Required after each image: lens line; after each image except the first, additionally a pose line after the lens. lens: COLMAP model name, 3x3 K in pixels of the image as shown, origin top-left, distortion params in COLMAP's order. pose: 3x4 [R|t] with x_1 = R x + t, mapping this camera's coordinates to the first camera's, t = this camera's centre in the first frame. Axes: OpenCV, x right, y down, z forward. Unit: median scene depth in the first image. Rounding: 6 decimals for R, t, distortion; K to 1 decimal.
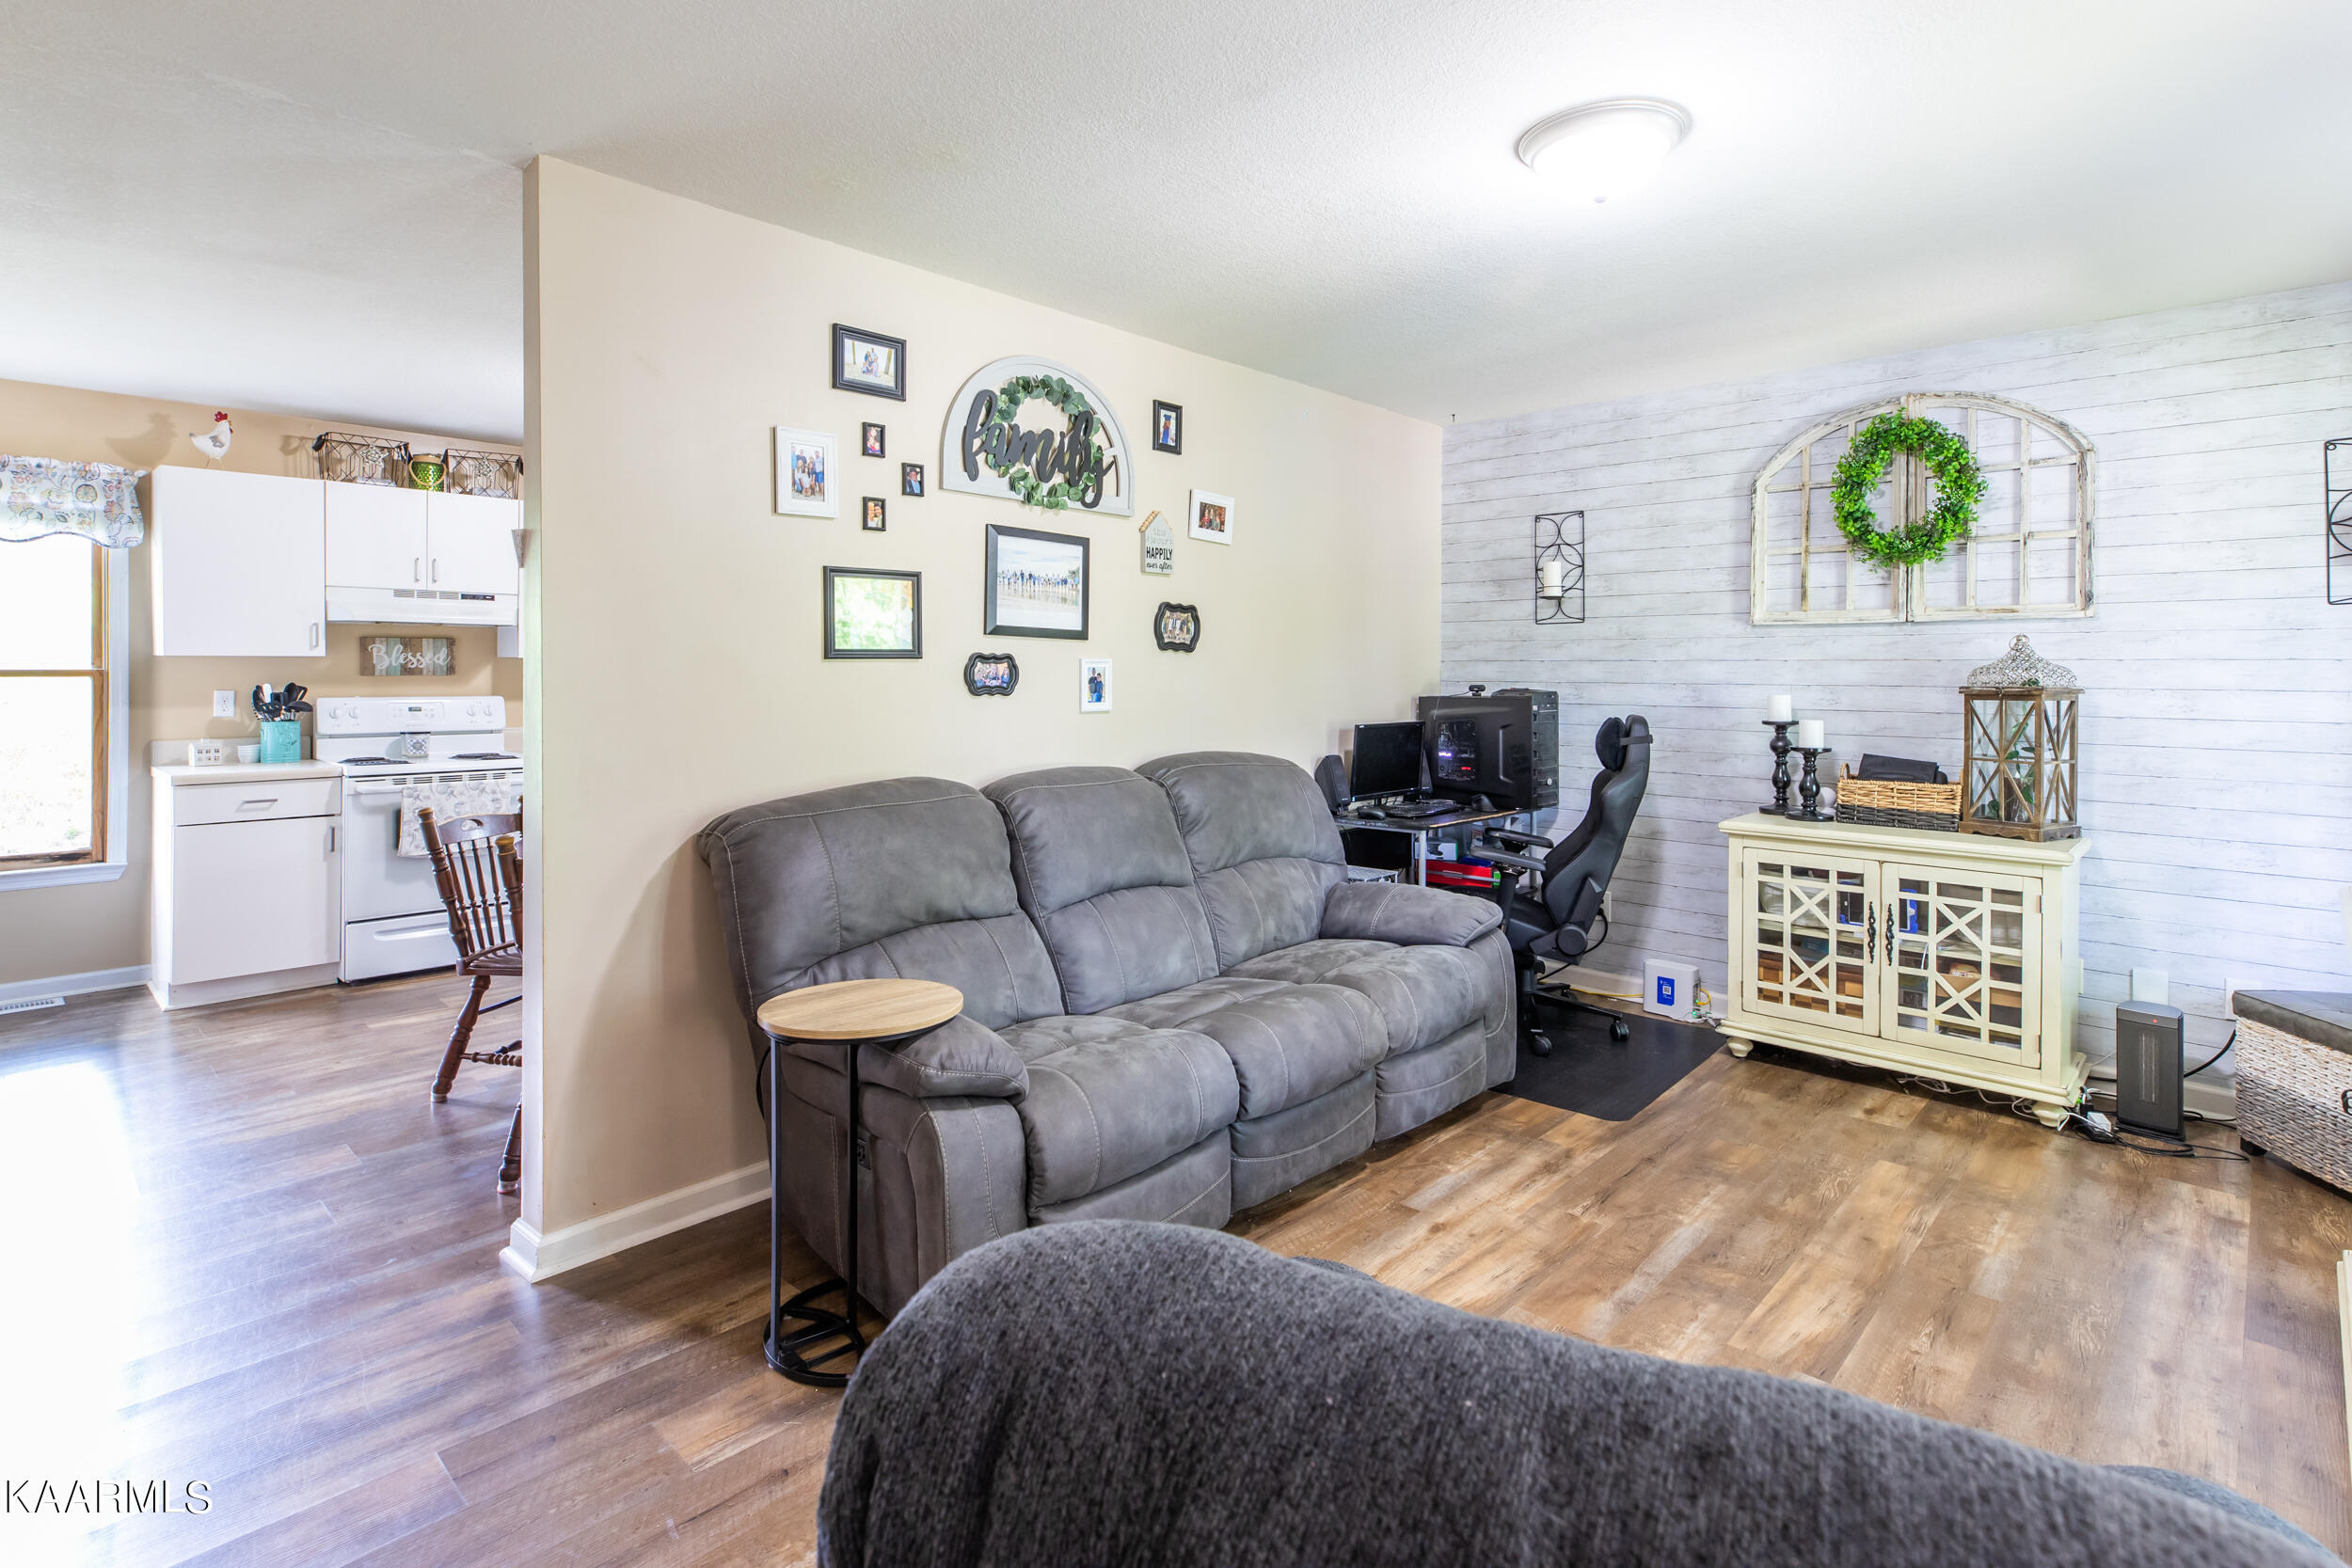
lens RADIAL K [[1149.2, 0, 1174.1], [0, 1149.2, 671.7], [0, 0, 1]] dist [0.000443, -0.000098]
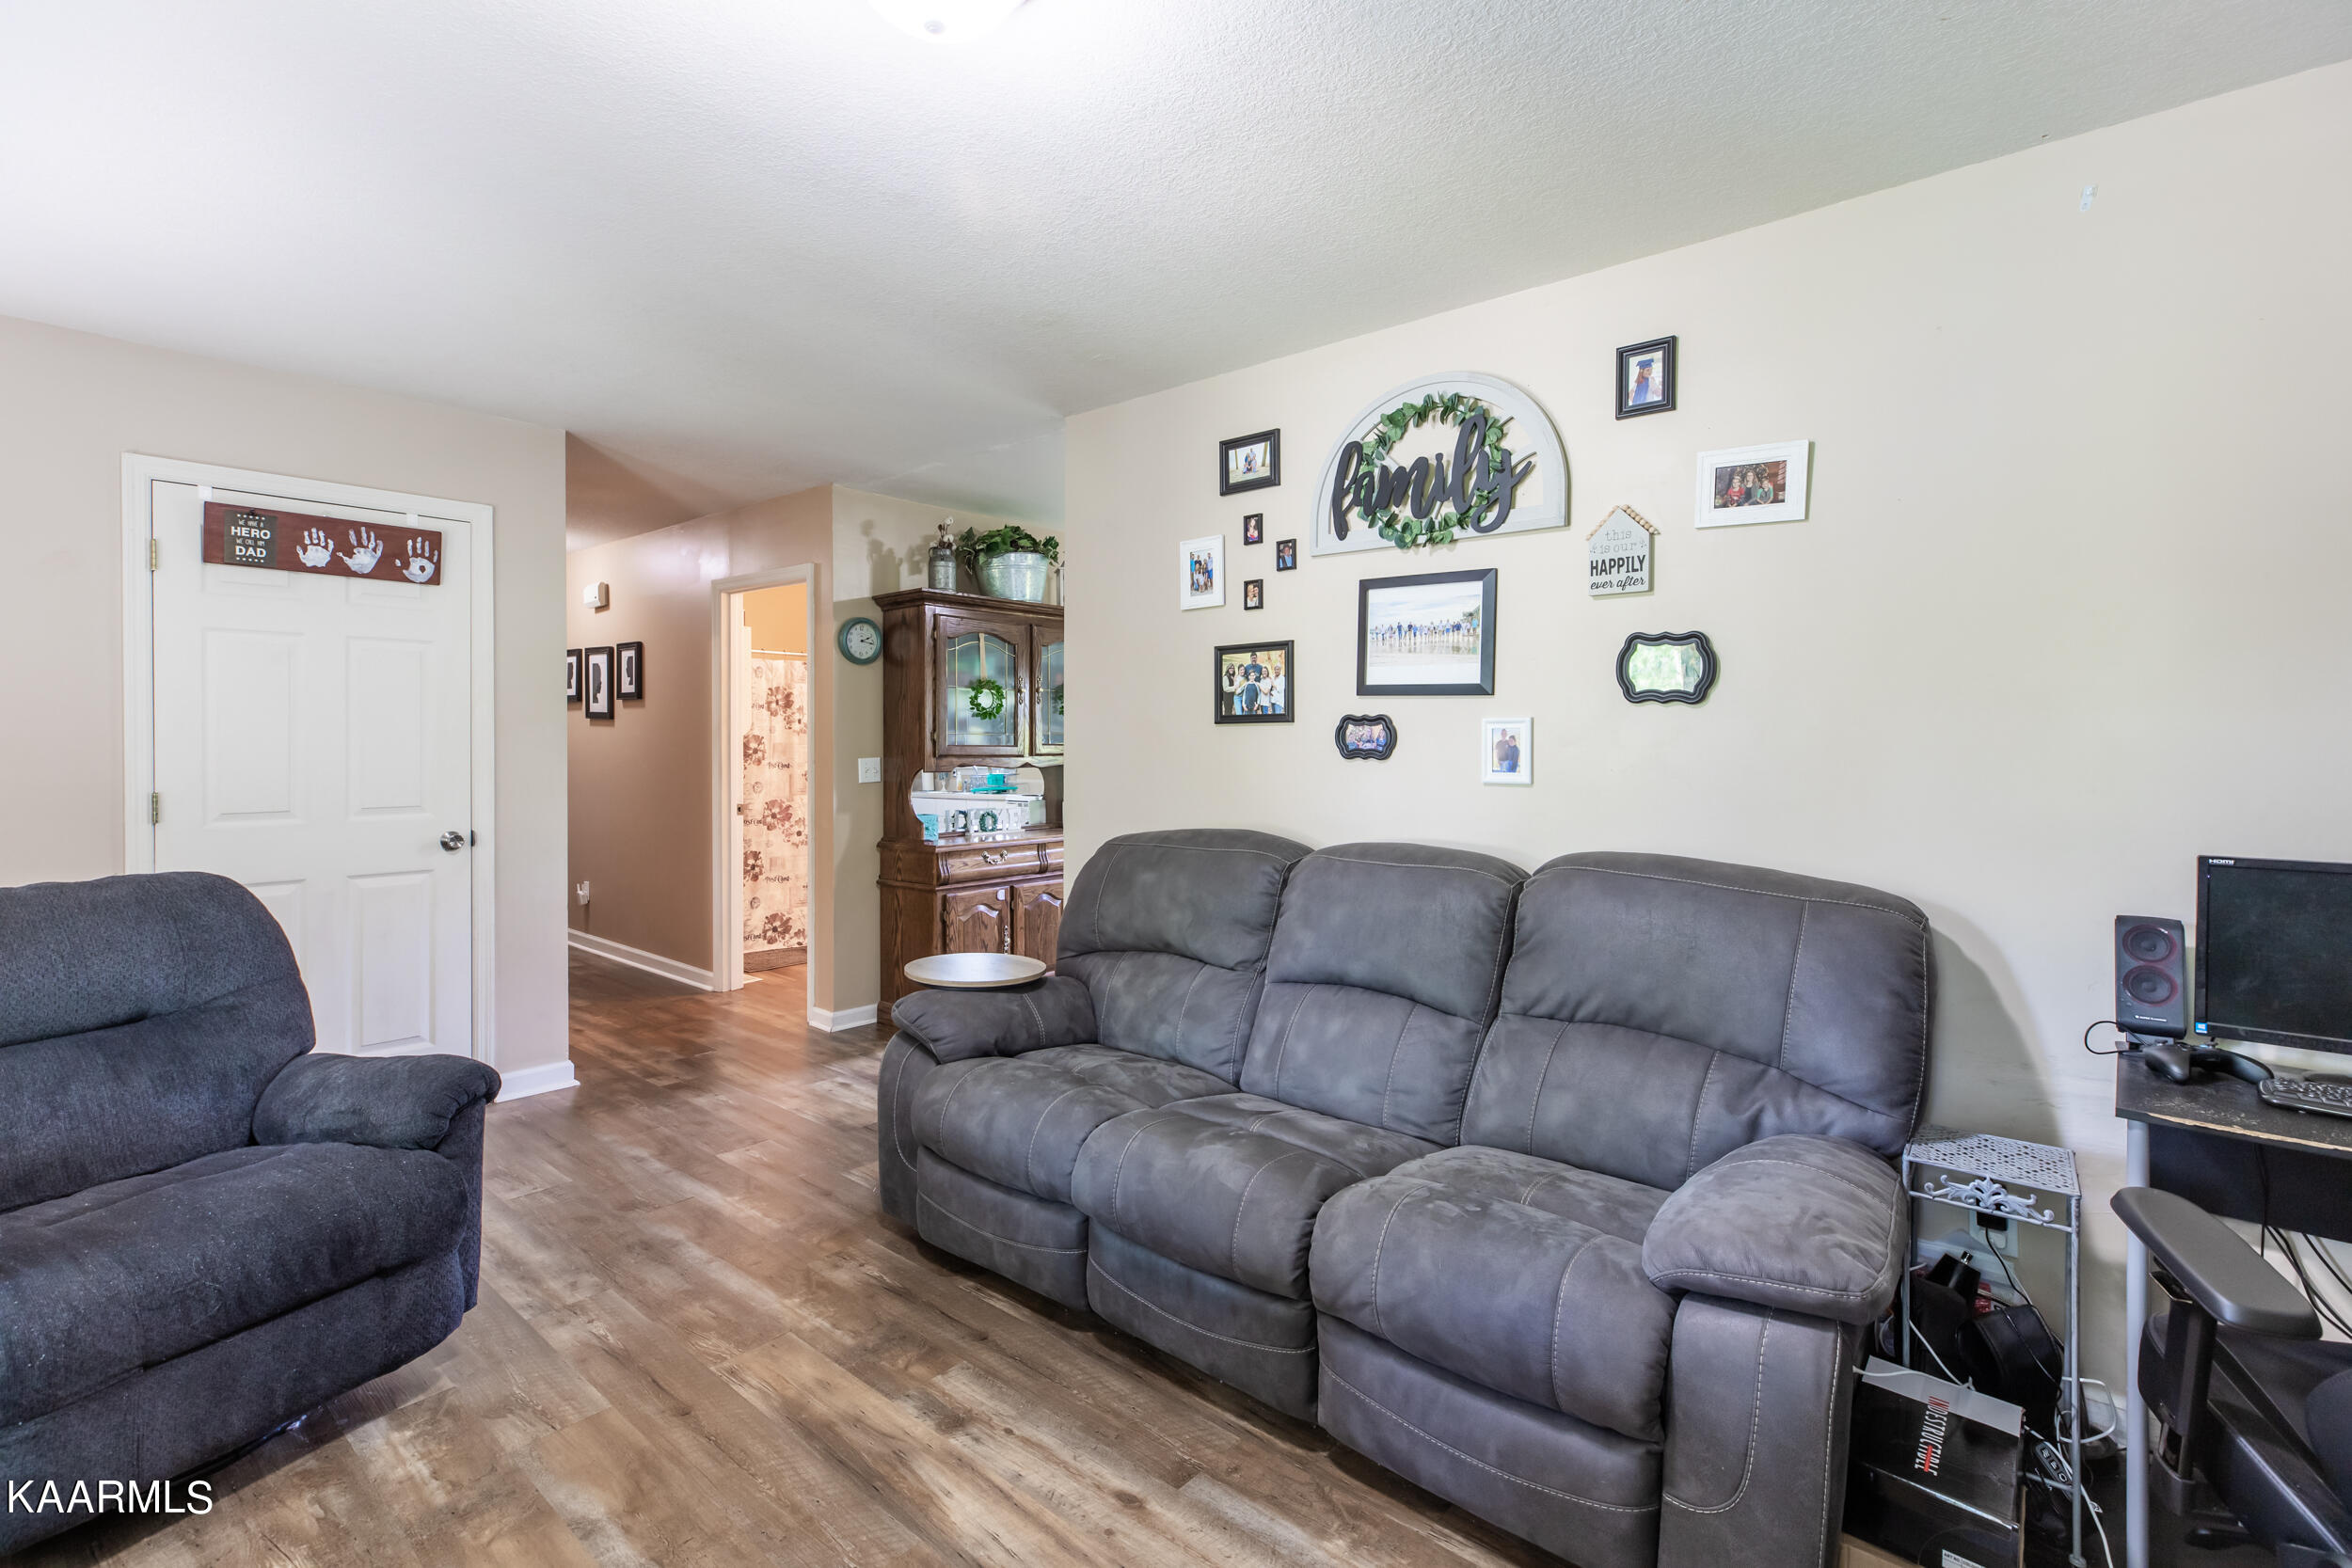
lens RADIAL K [[1084.0, 0, 1179.0], [0, 1084.0, 744.6], [0, 0, 1]] dist [0.000807, 0.000090]
pose [[0.050746, 0.002526, -0.998708, 0.669674], [-0.003099, 0.999992, 0.002372, 0.006306], [0.998707, 0.002974, 0.050753, 0.733463]]
